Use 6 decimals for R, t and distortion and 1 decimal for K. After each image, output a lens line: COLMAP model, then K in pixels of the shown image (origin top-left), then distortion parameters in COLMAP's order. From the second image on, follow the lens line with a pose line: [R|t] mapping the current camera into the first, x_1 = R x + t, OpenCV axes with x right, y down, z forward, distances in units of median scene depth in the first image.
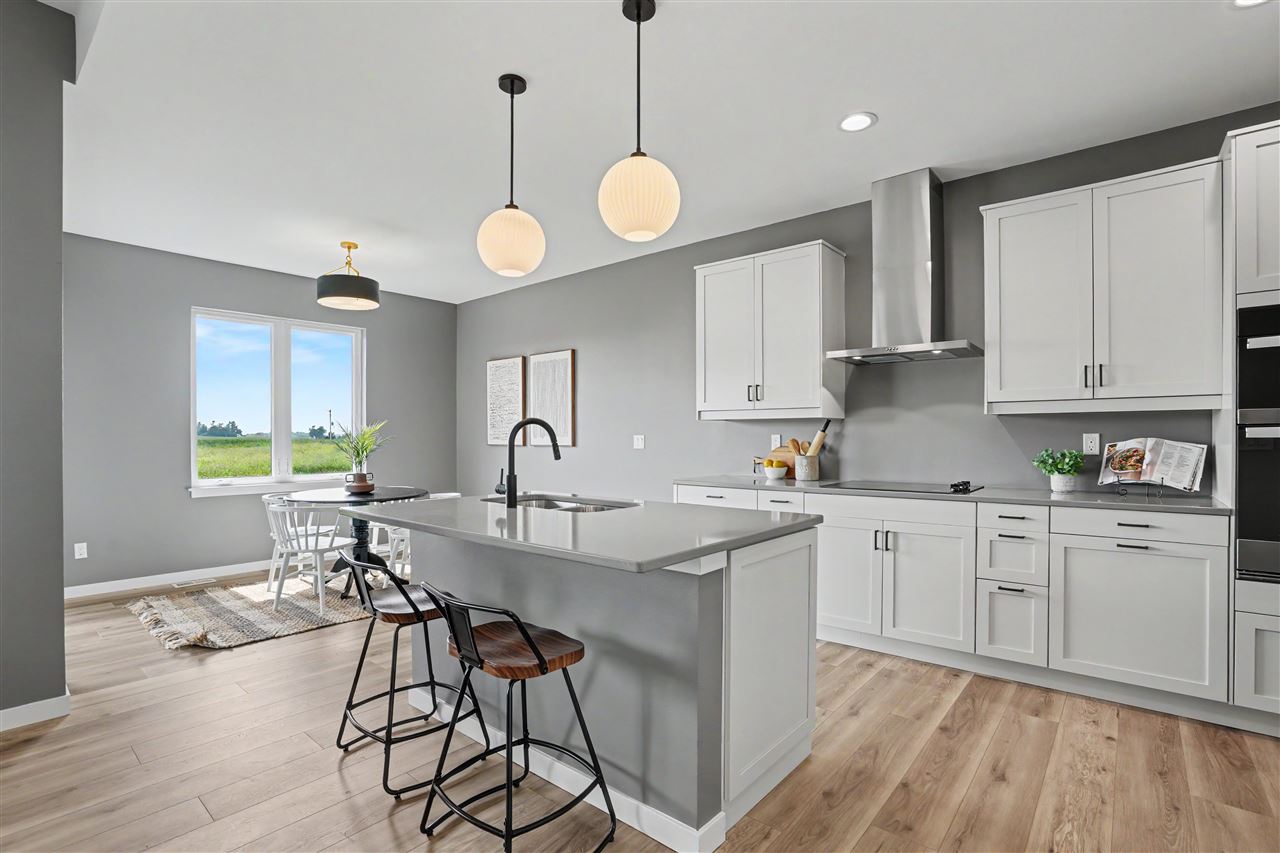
lens RADIAL K [[624.1, 0, 640.0], [0, 624.1, 426.5], [0, 0, 1]] dist [0.000808, 0.000214]
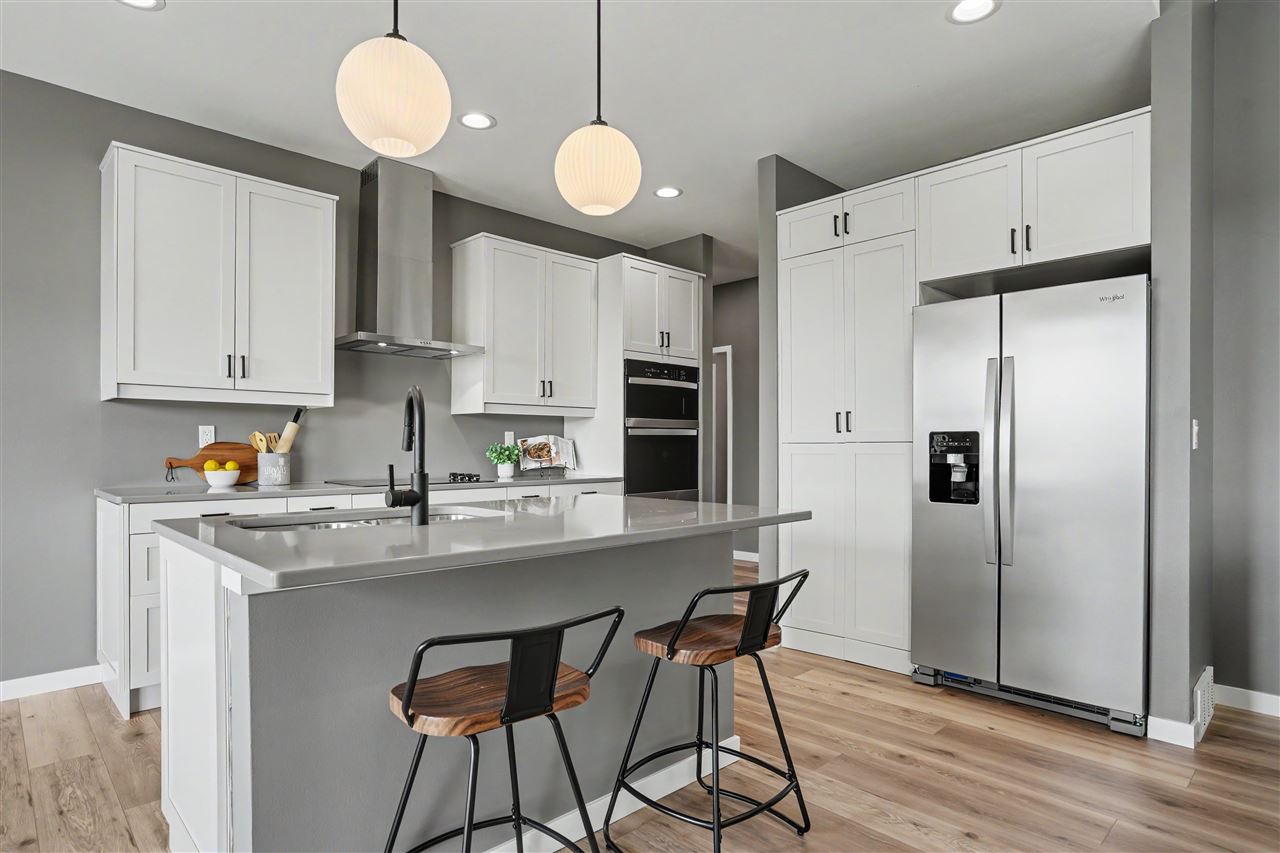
lens RADIAL K [[712.9, 0, 640.1], [0, 712.9, 435.1], [0, 0, 1]] dist [-0.002518, -0.000644]
pose [[0.147960, 0.006174, 0.988974, -0.733421], [-0.034450, 0.999406, -0.001086, 0.012549], [-0.988393, -0.033910, 0.148085, 0.541282]]
